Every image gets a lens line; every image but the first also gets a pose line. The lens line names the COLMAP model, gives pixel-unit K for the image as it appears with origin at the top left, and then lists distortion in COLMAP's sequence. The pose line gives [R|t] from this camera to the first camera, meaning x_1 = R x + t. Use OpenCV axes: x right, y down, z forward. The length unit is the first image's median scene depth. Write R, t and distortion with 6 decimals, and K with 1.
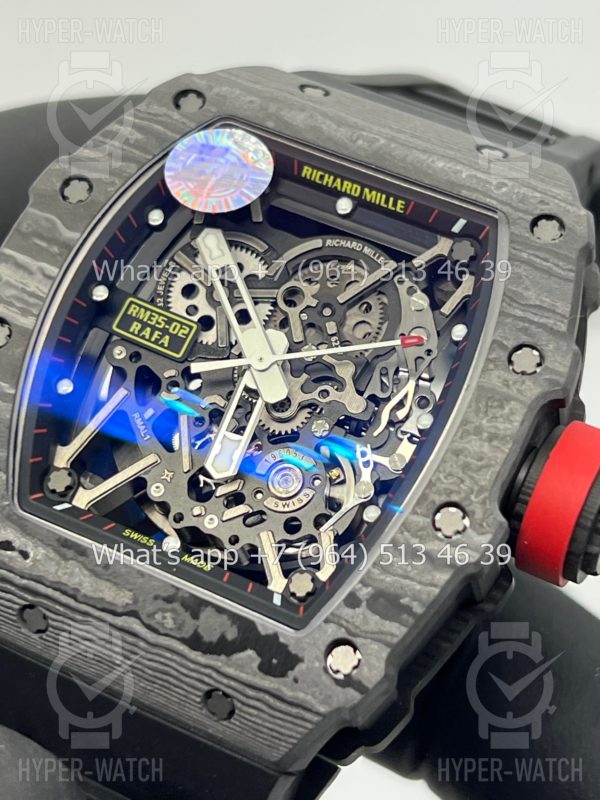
lens RADIAL K [[1912.9, 0, 295.1], [0, 1912.9, 400.4], [0, 0, 1]] dist [0.173907, 0.000000]
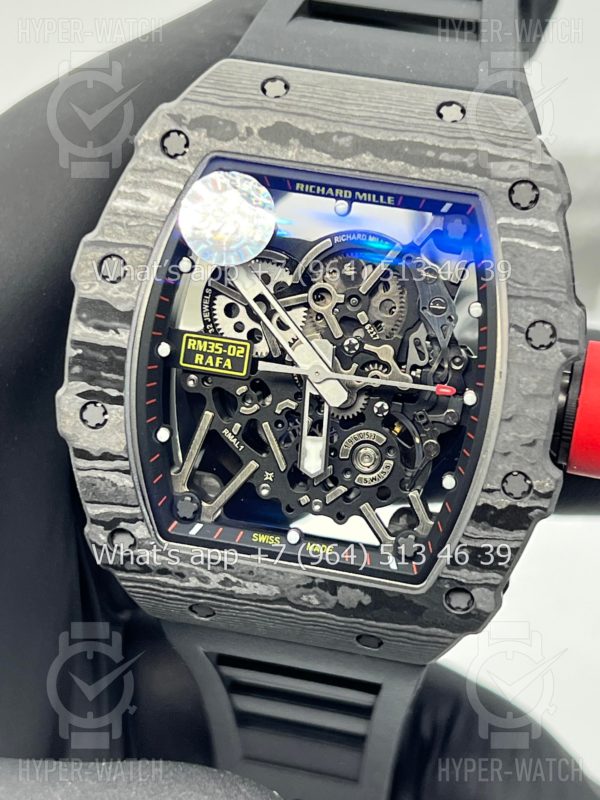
lens RADIAL K [[1912.9, 0, 293.9], [0, 1912.9, 400.1], [0, 0, 1]] dist [0.173907, 0.000000]
pose [[0.952708, -0.303524, -0.014860, -0.019073], [0.280347, 0.858984, 0.428429, -0.511725], [-0.117274, -0.412334, 0.903453, -0.070719]]
